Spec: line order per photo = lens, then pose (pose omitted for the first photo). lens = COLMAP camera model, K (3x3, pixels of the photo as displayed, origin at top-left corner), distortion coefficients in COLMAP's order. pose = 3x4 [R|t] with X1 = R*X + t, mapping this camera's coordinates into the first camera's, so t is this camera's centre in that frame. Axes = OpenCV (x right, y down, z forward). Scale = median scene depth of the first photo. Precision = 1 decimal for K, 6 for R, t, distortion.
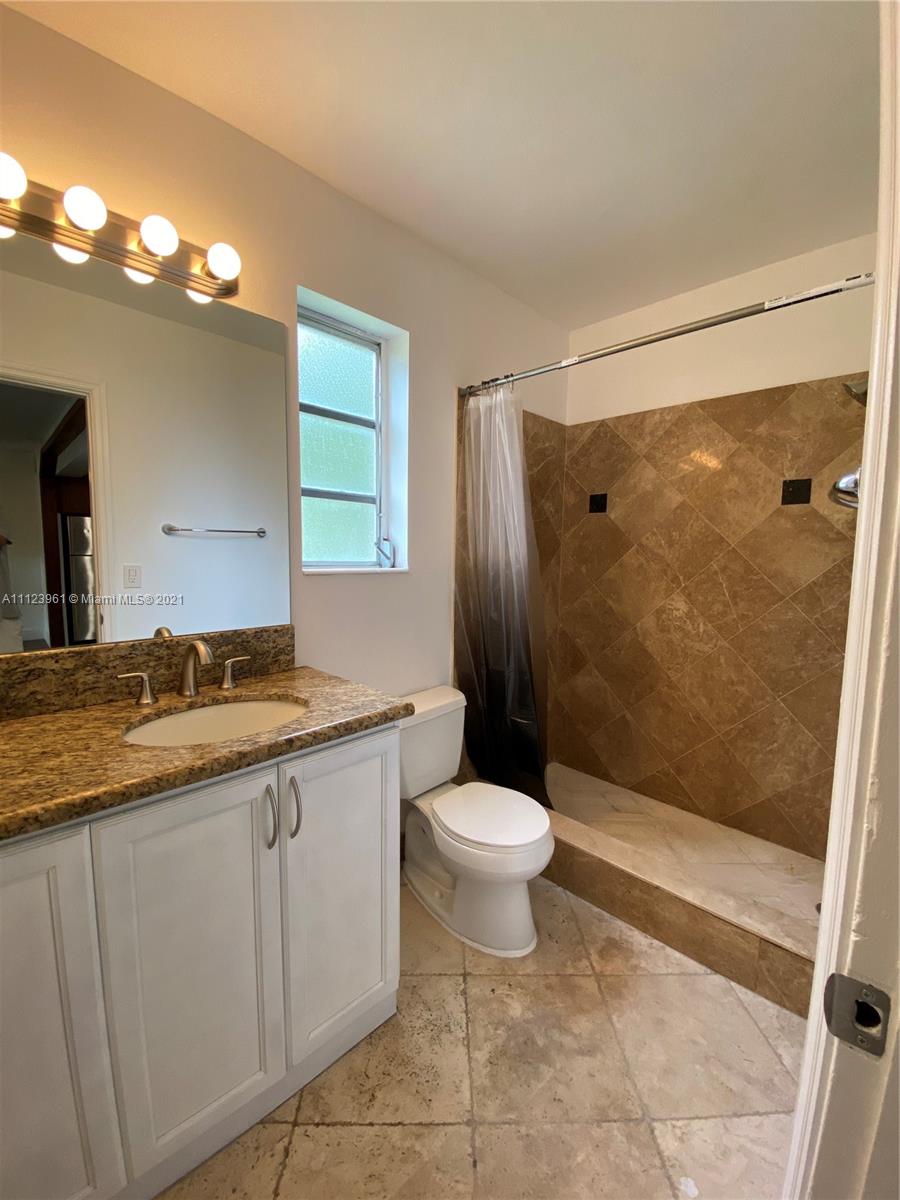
lens RADIAL K [[486.8, 0, 450.0], [0, 486.8, 600.0], [0, 0, 1]] dist [0.011120, -0.014613]
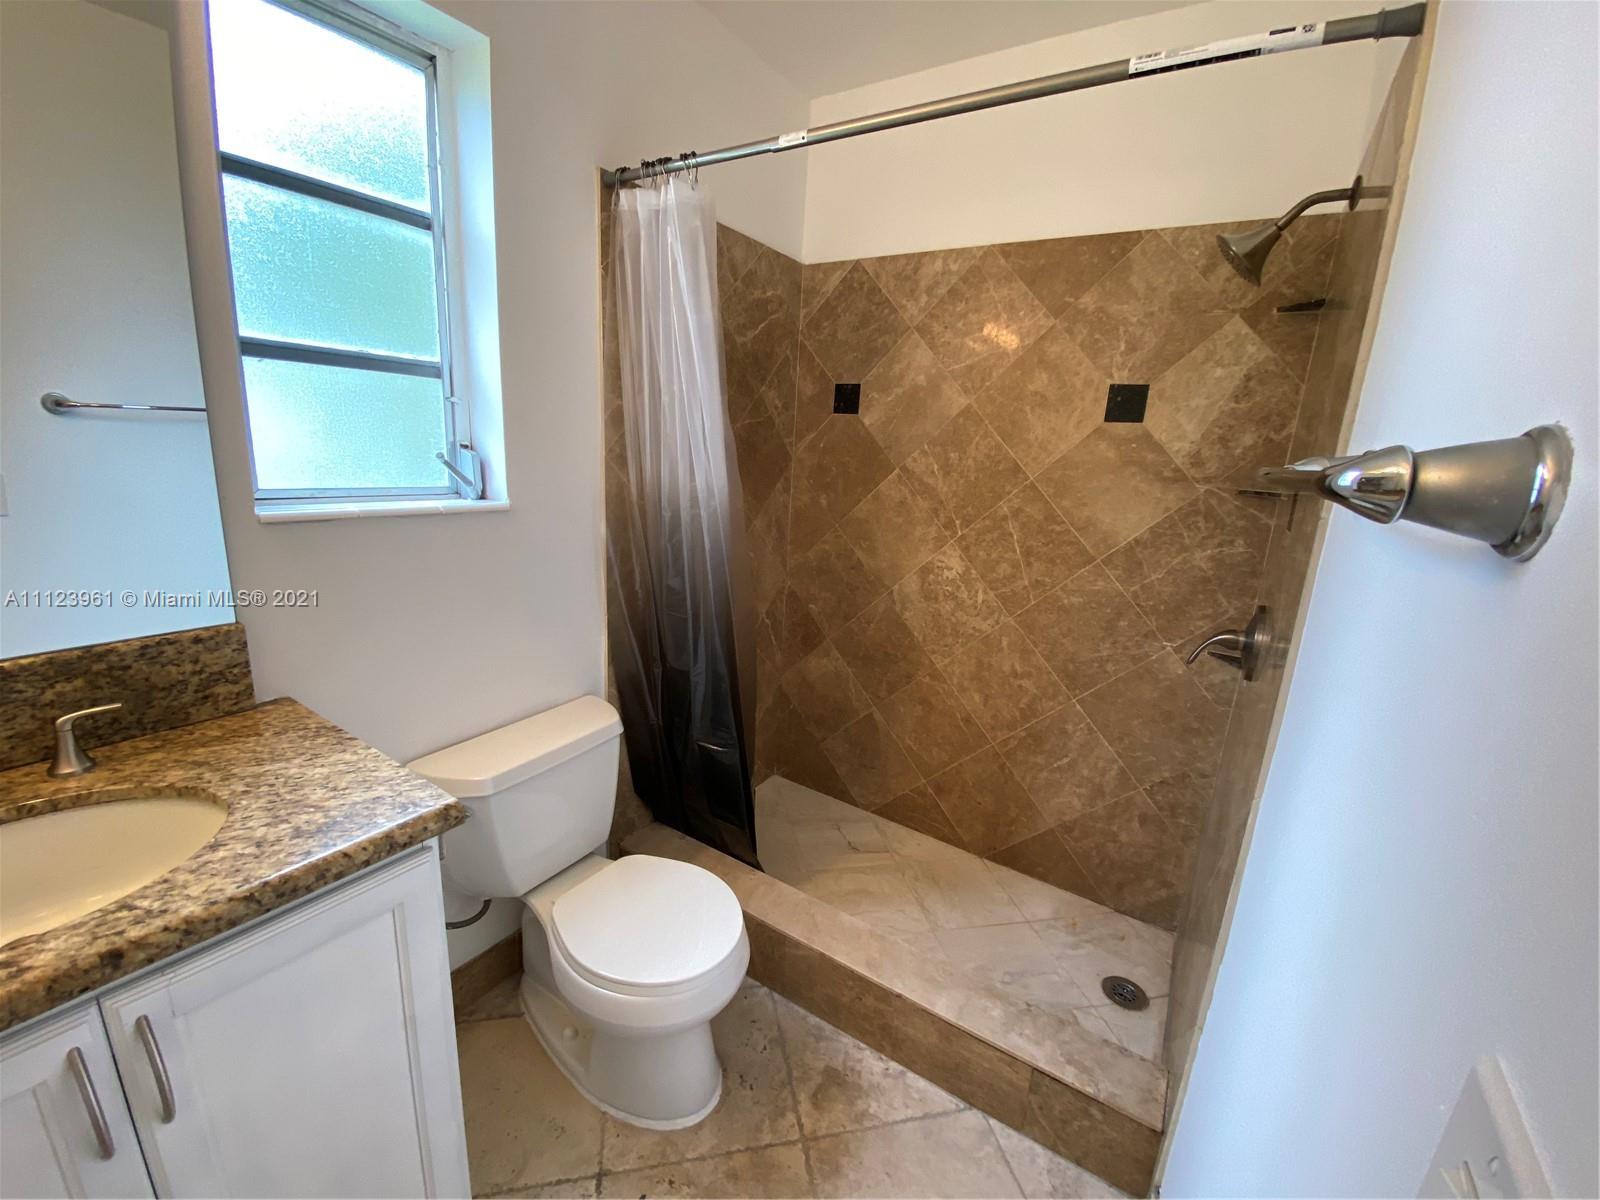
lens RADIAL K [[645.7, 0, 800.0], [0, 645.7, 600.0], [0, 0, 1]] dist [0.036776, -0.027796]
pose [[0.978868, -0.003699, 0.204458, 0.087150], [-0.025675, 0.989701, 0.140829, -0.068626], [-0.202873, -0.143102, 0.968692, 0.183840]]
